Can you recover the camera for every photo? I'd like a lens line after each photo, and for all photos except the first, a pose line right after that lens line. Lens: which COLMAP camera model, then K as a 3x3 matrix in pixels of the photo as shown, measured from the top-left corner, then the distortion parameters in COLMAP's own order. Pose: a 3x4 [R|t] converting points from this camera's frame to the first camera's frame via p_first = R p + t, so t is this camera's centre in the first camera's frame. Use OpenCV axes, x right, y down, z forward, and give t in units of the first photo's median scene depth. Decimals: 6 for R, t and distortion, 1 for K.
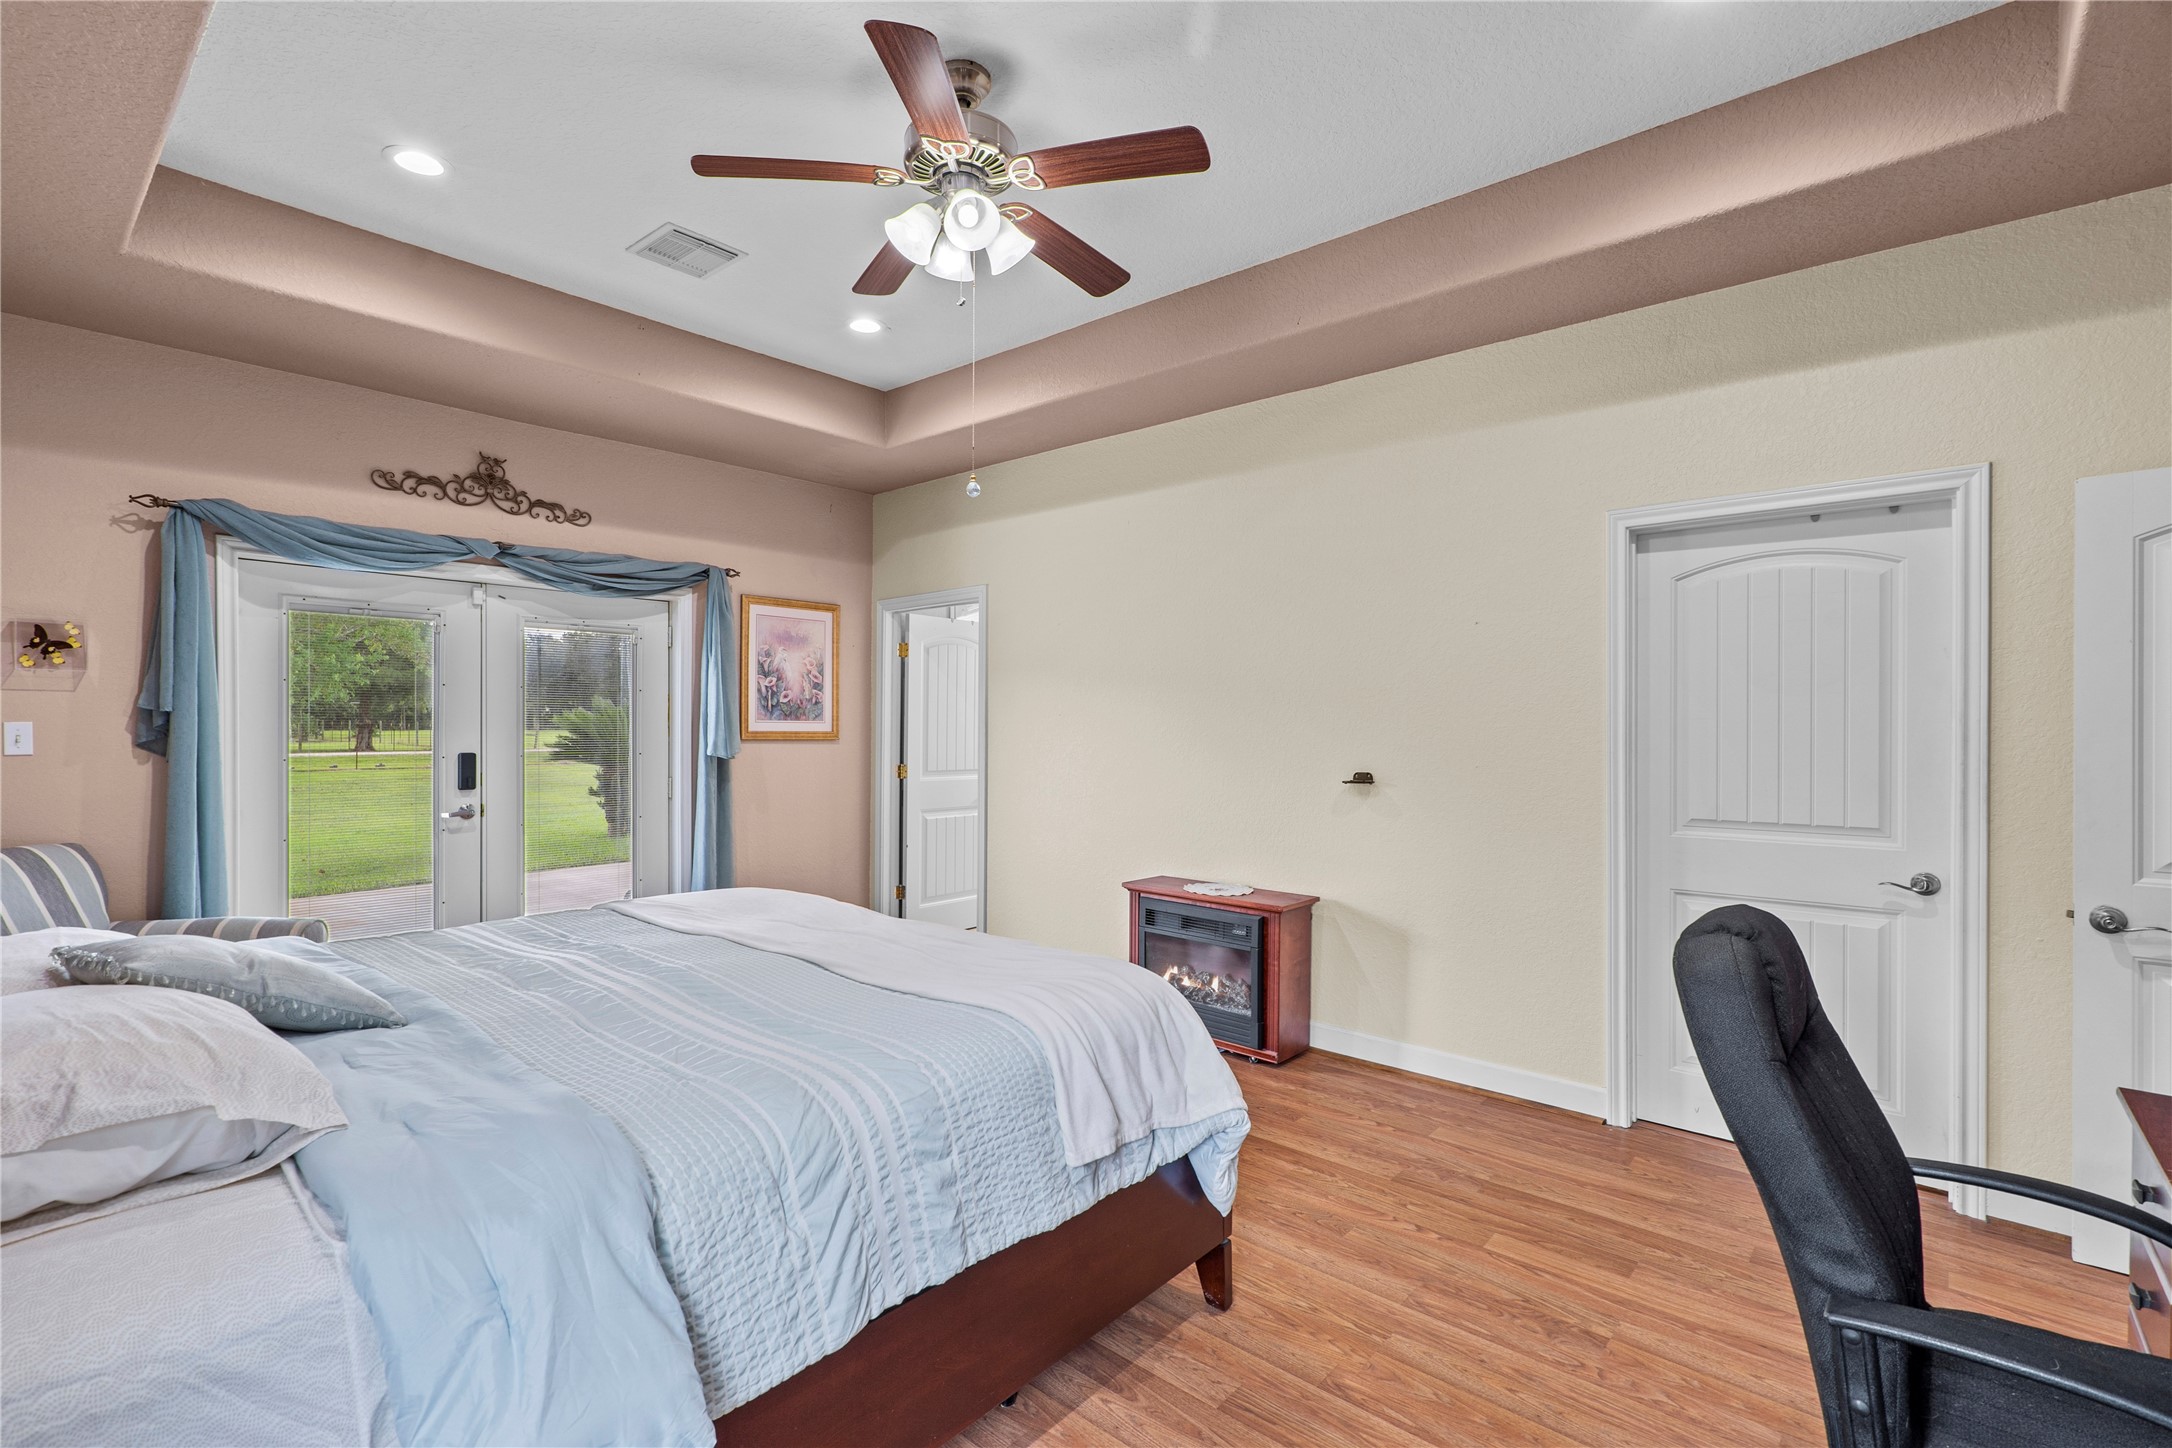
lens RADIAL K [[997.1, 0, 1066.2], [0, 997.1, 727.0], [0, 0, 1]] dist [-0.003006, 0.002563]
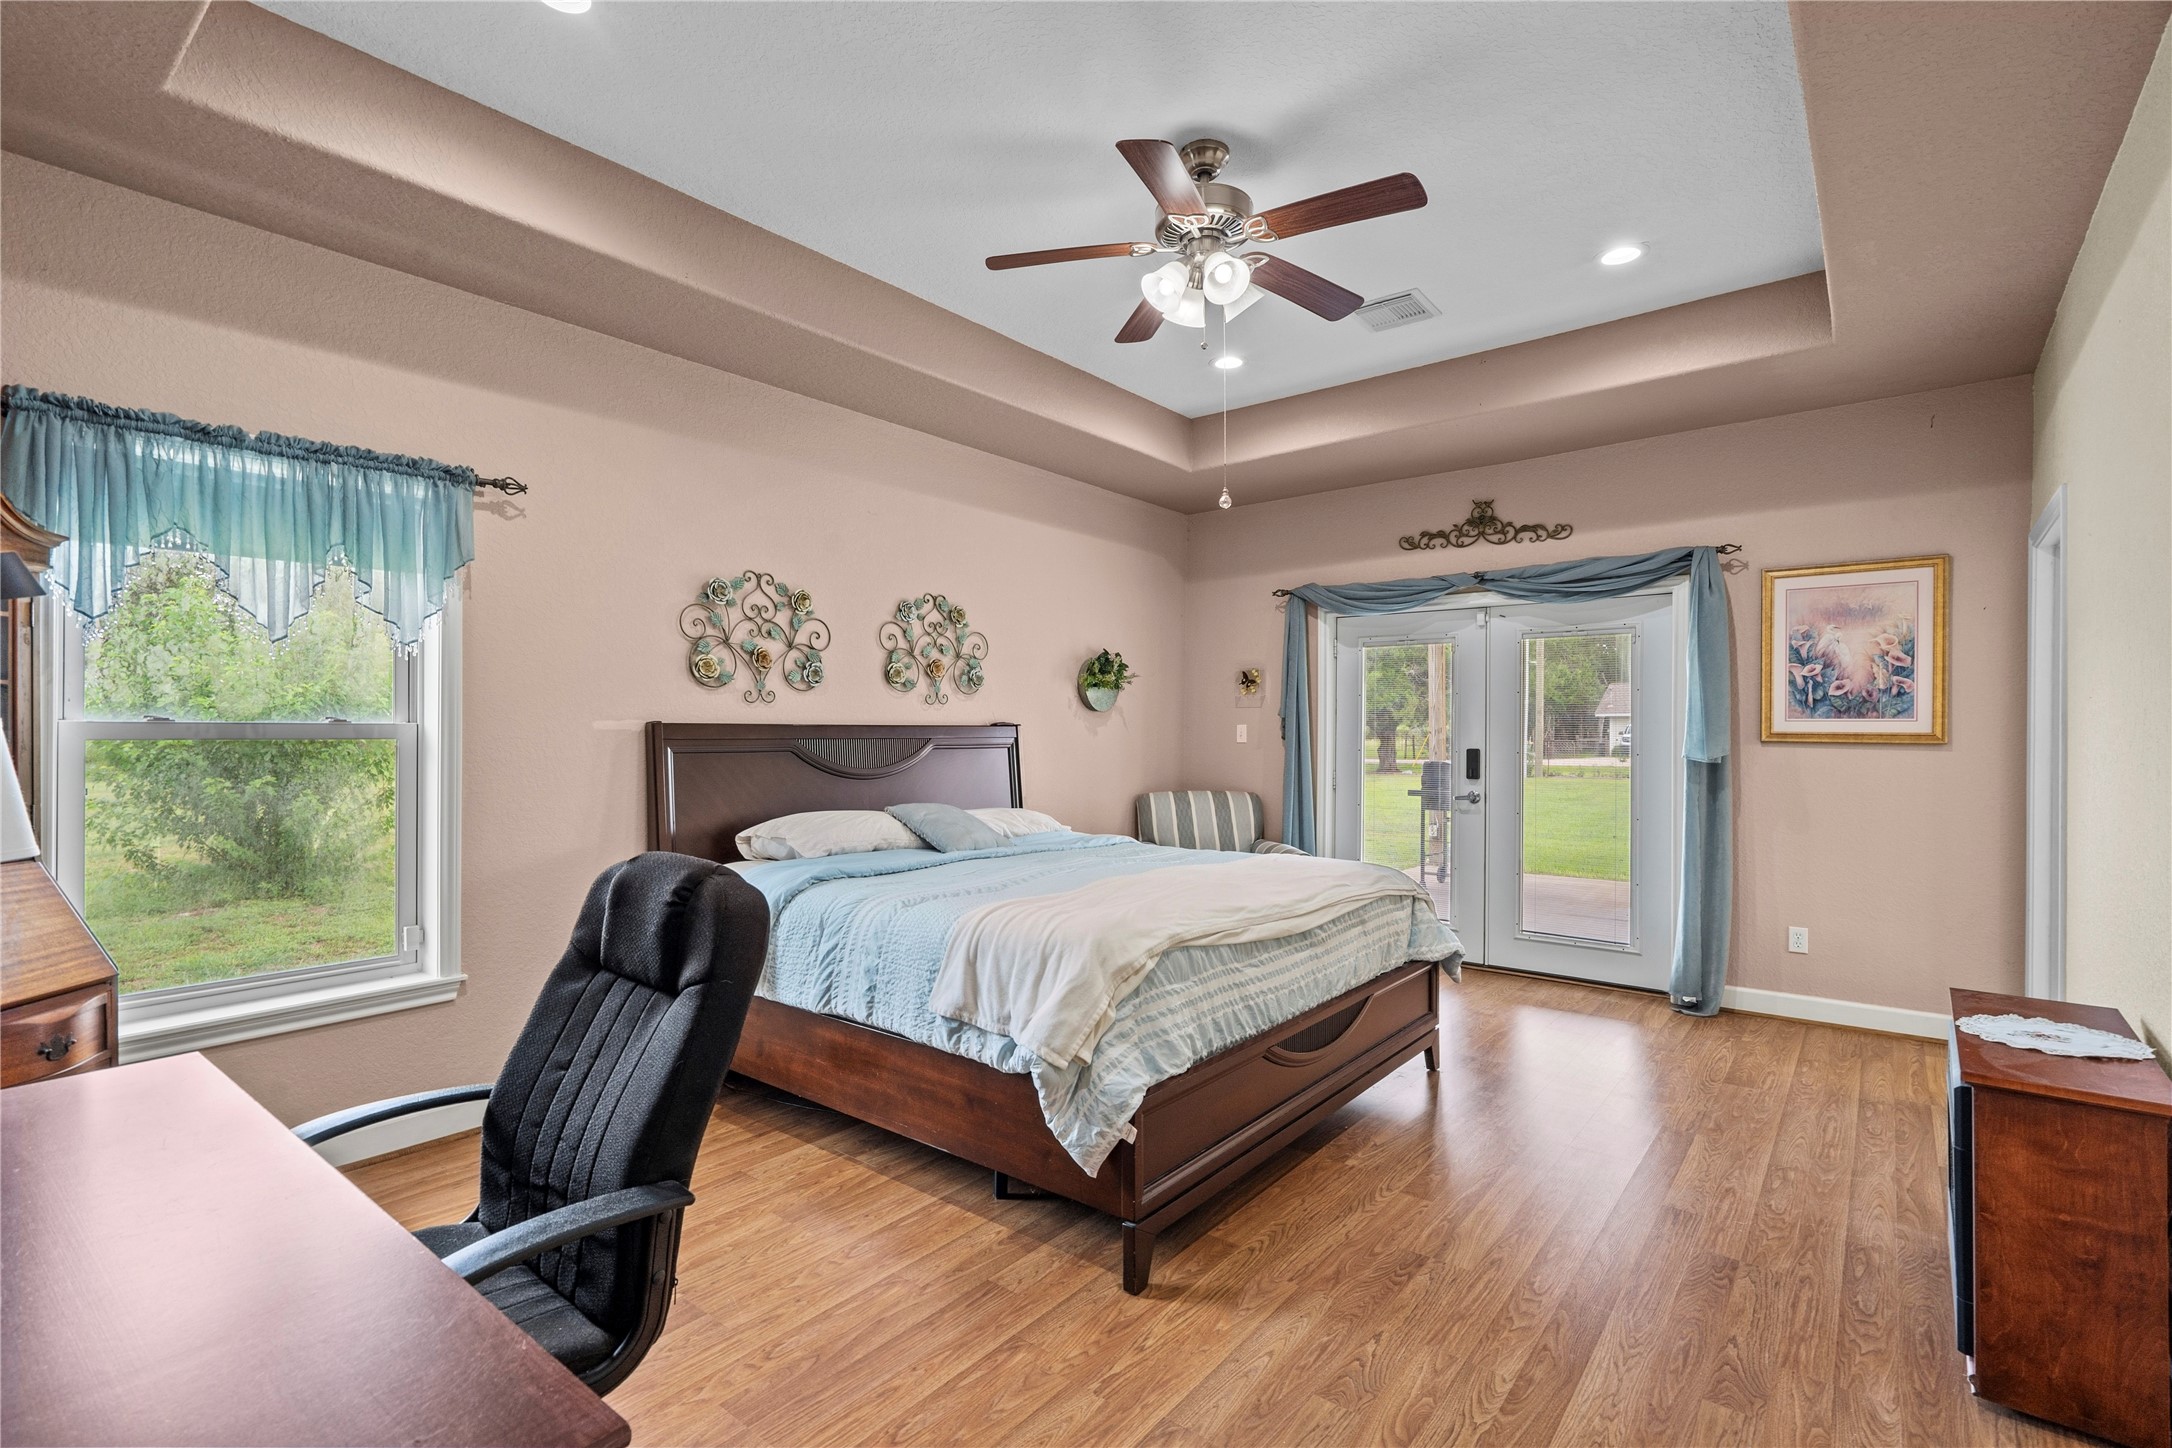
lens RADIAL K [[997.1, 0, 1067.5], [0, 997.1, 728.3], [0, 0, 1]] dist [-0.003006, 0.002563]
pose [[0.033633, -0.009434, -0.999390, 0.582624], [-0.007269, 0.999927, -0.009683, 0.015951], [0.999408, 0.007590, 0.033562, 0.453648]]
